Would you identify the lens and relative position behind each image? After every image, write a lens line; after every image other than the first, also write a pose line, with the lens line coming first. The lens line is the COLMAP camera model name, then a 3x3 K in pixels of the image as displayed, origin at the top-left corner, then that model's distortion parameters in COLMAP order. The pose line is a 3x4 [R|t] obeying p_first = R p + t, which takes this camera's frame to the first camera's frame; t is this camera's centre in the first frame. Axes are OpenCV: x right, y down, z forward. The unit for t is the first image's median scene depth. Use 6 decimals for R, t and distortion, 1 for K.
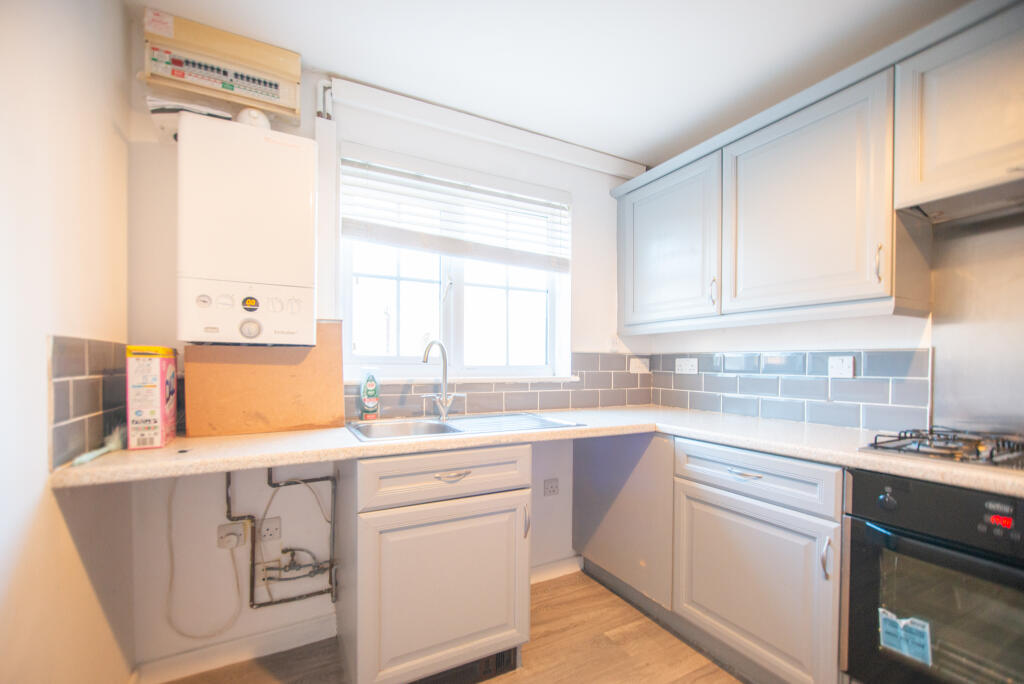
lens RADIAL K [[435.8, 0, 517.9], [0, 435.8, 370.5], [0, 0, 1]] dist [-0.000750, 0.001041]
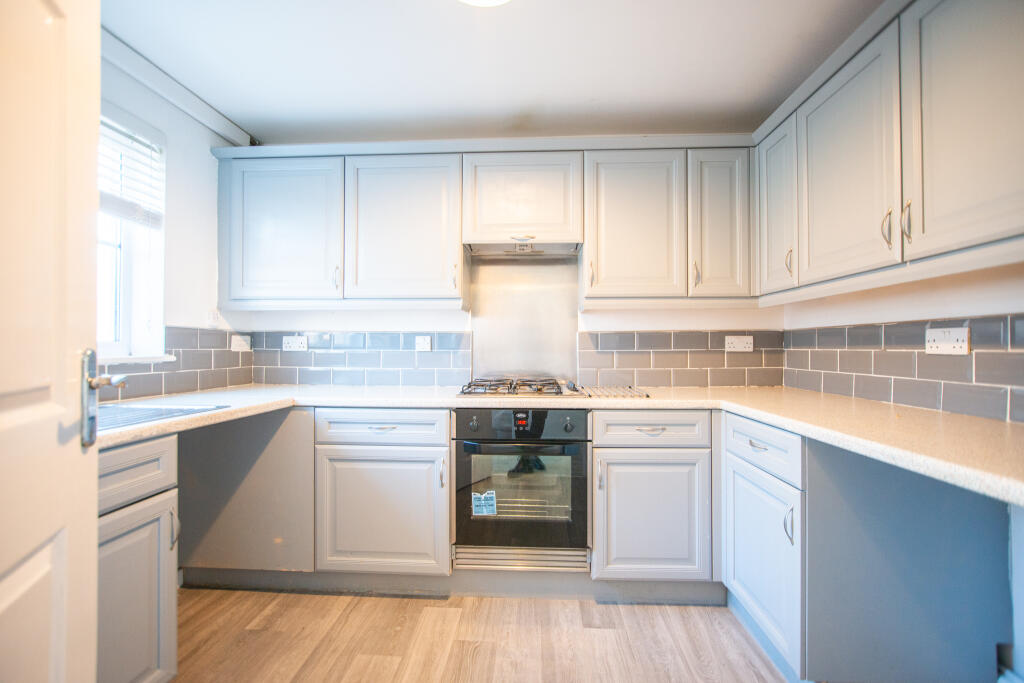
lens RADIAL K [[435.8, 0, 509.1], [0, 435.8, 341.7], [0, 0, 1]] dist [-0.000750, 0.001041]
pose [[0.532159, 0.006493, 0.846619, -0.300010], [0.013328, 0.999782, -0.016045, 0.011775], [-0.846539, 0.019822, 0.531957, 0.014588]]
